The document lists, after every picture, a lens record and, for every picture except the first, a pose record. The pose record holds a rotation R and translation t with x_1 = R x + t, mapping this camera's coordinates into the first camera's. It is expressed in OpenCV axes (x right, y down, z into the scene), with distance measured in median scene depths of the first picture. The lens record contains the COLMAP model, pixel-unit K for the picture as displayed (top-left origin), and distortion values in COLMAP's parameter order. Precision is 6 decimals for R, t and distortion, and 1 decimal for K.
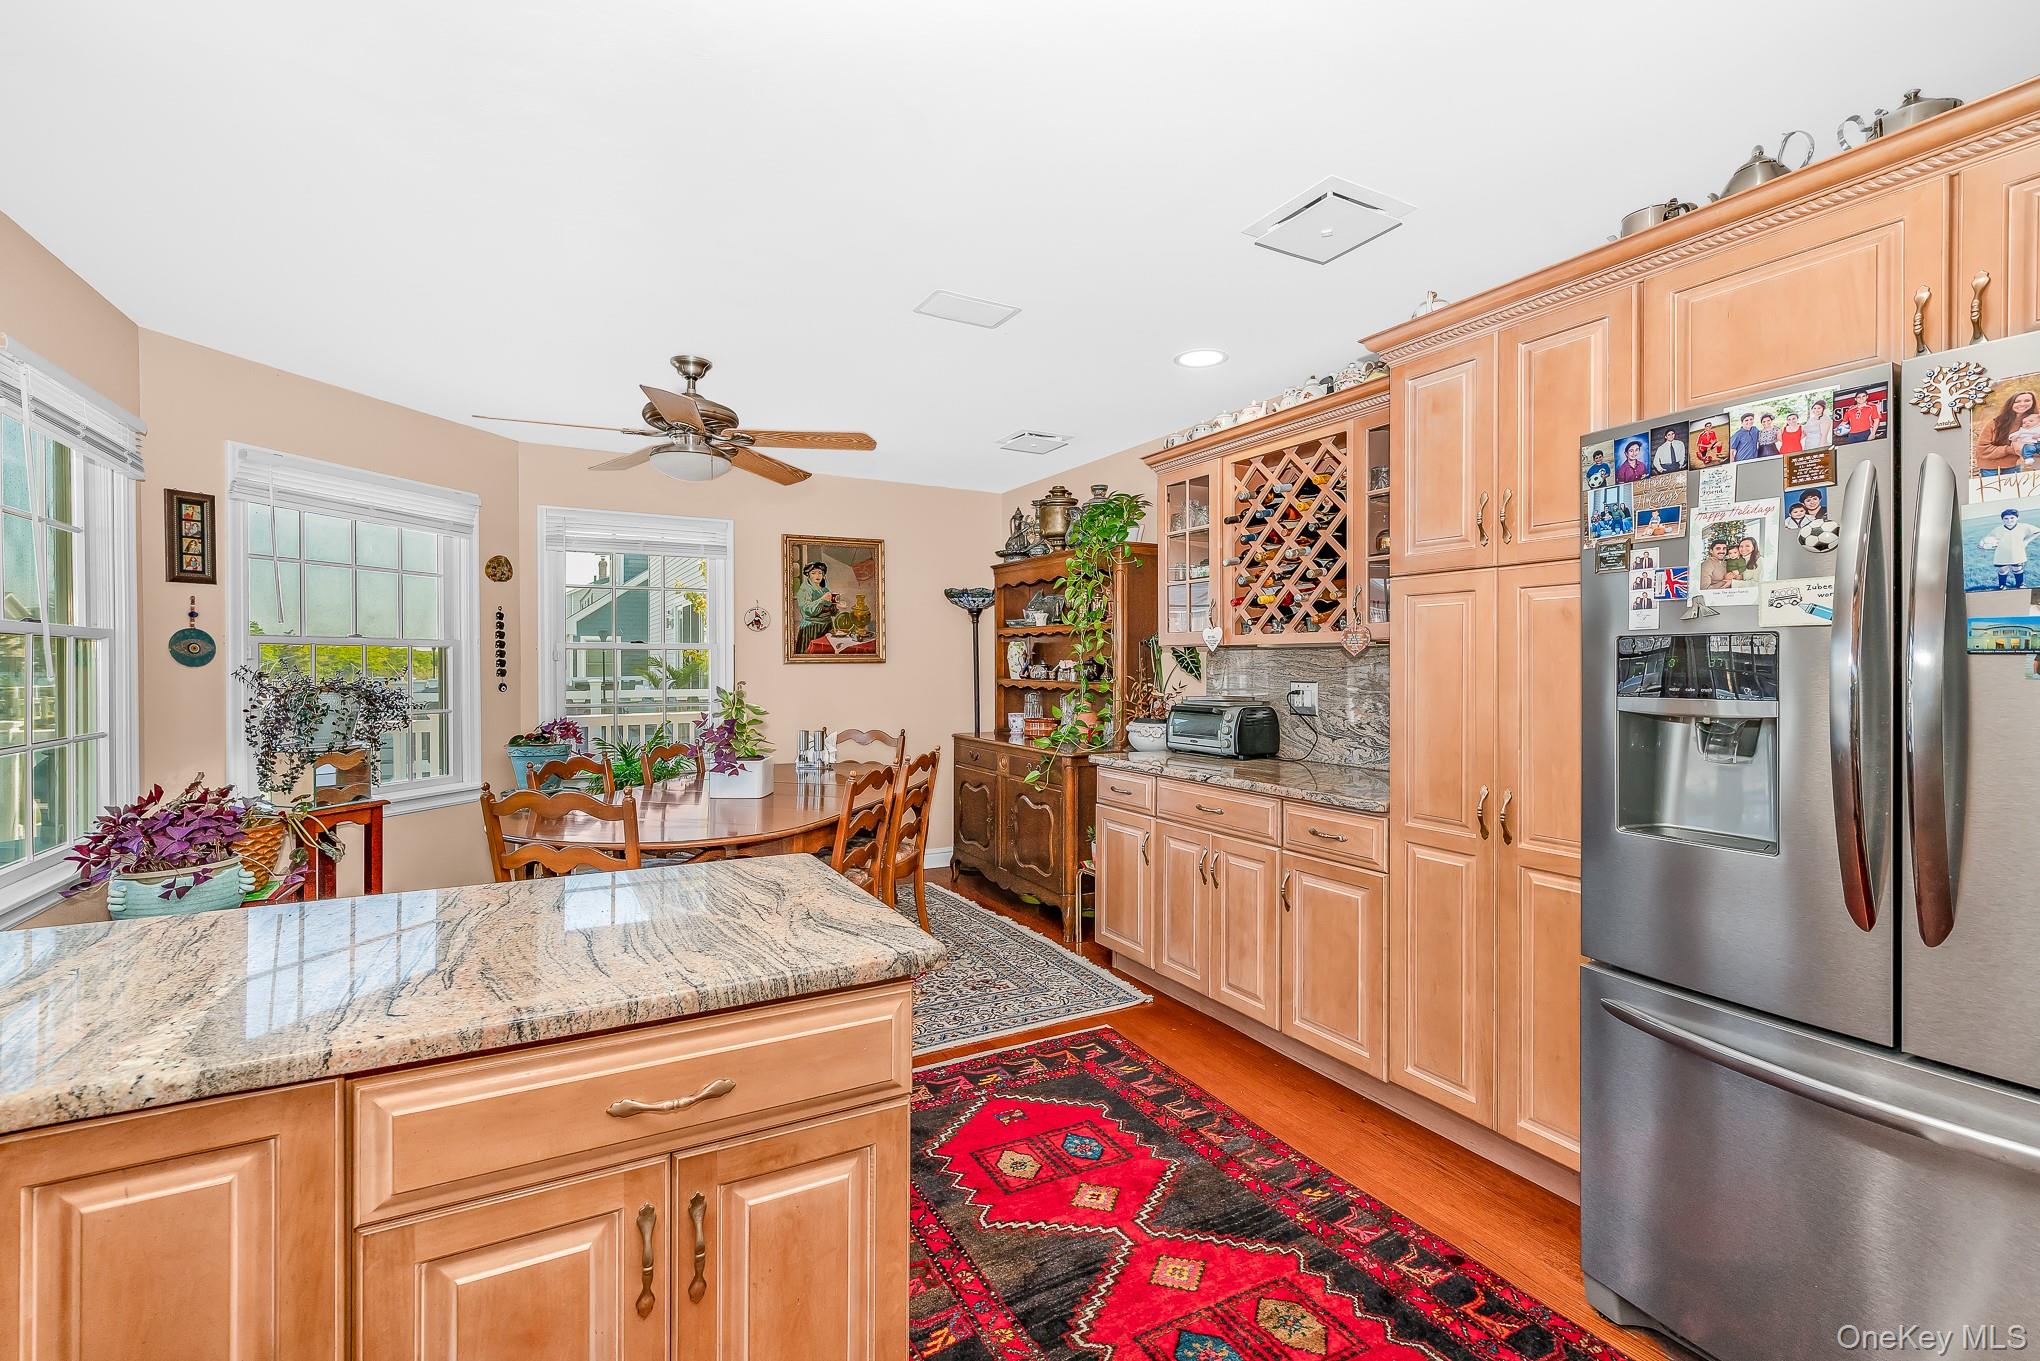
lens RADIAL K [[890.7, 0, 1017.5], [0, 890.7, 668.3], [0, 0, 1]] dist [-0.001046, 0.000225]
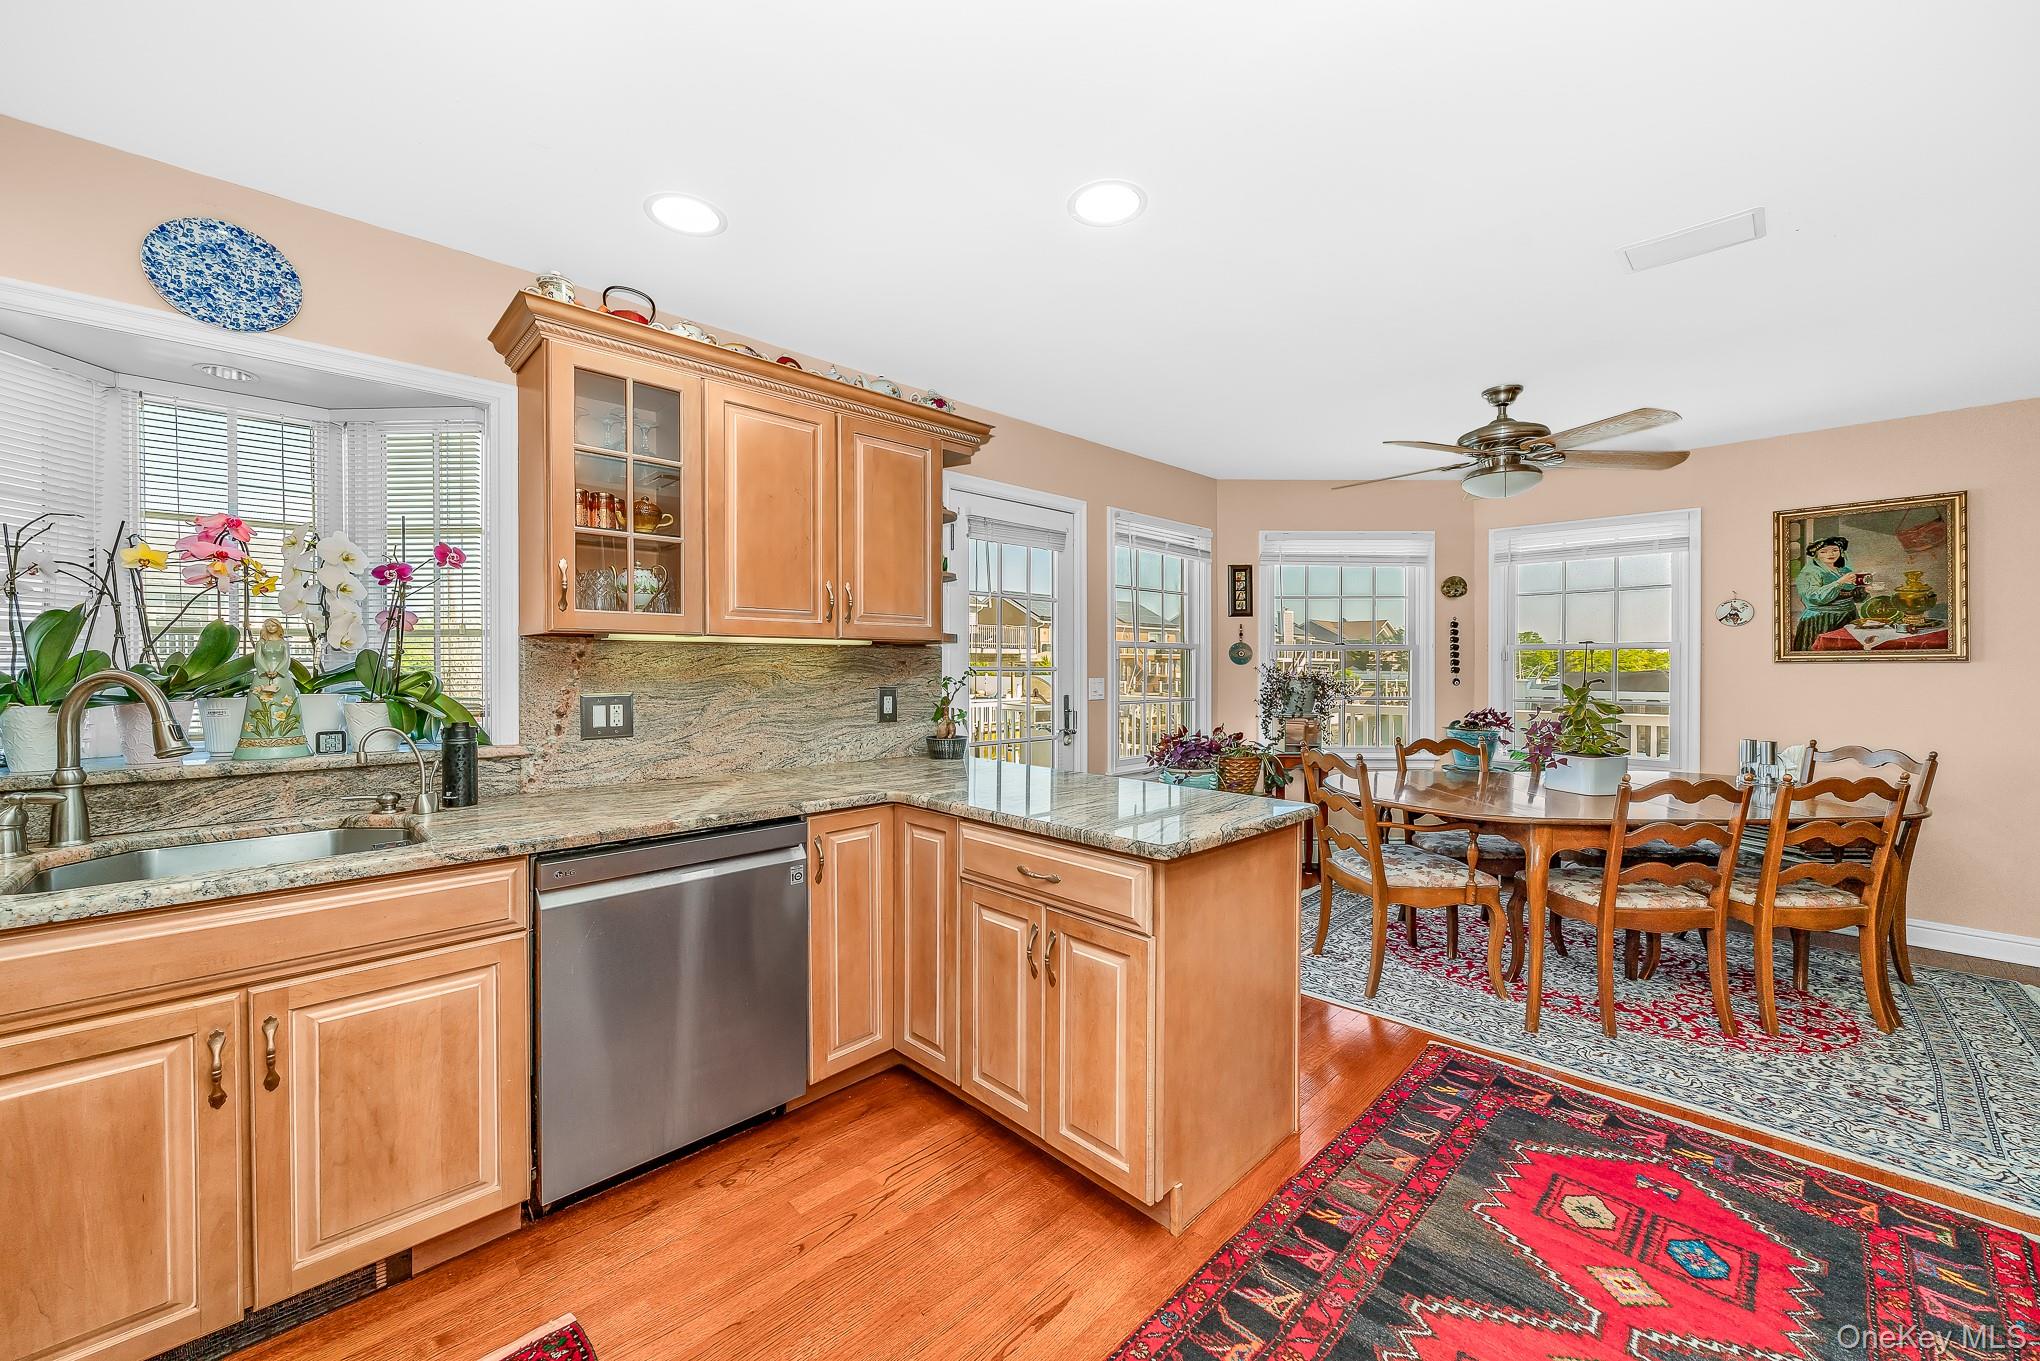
lens RADIAL K [[783.0, 0, 1020.9], [0, 783.0, 671.9], [0, 0, 1]] dist [-0.002282, 0.000570]
pose [[0.266630, 0.008566, -0.963761, 0.417322], [-0.006661, 0.999953, 0.007045, 0.004974], [0.963776, 0.004542, 0.266675, 0.157475]]
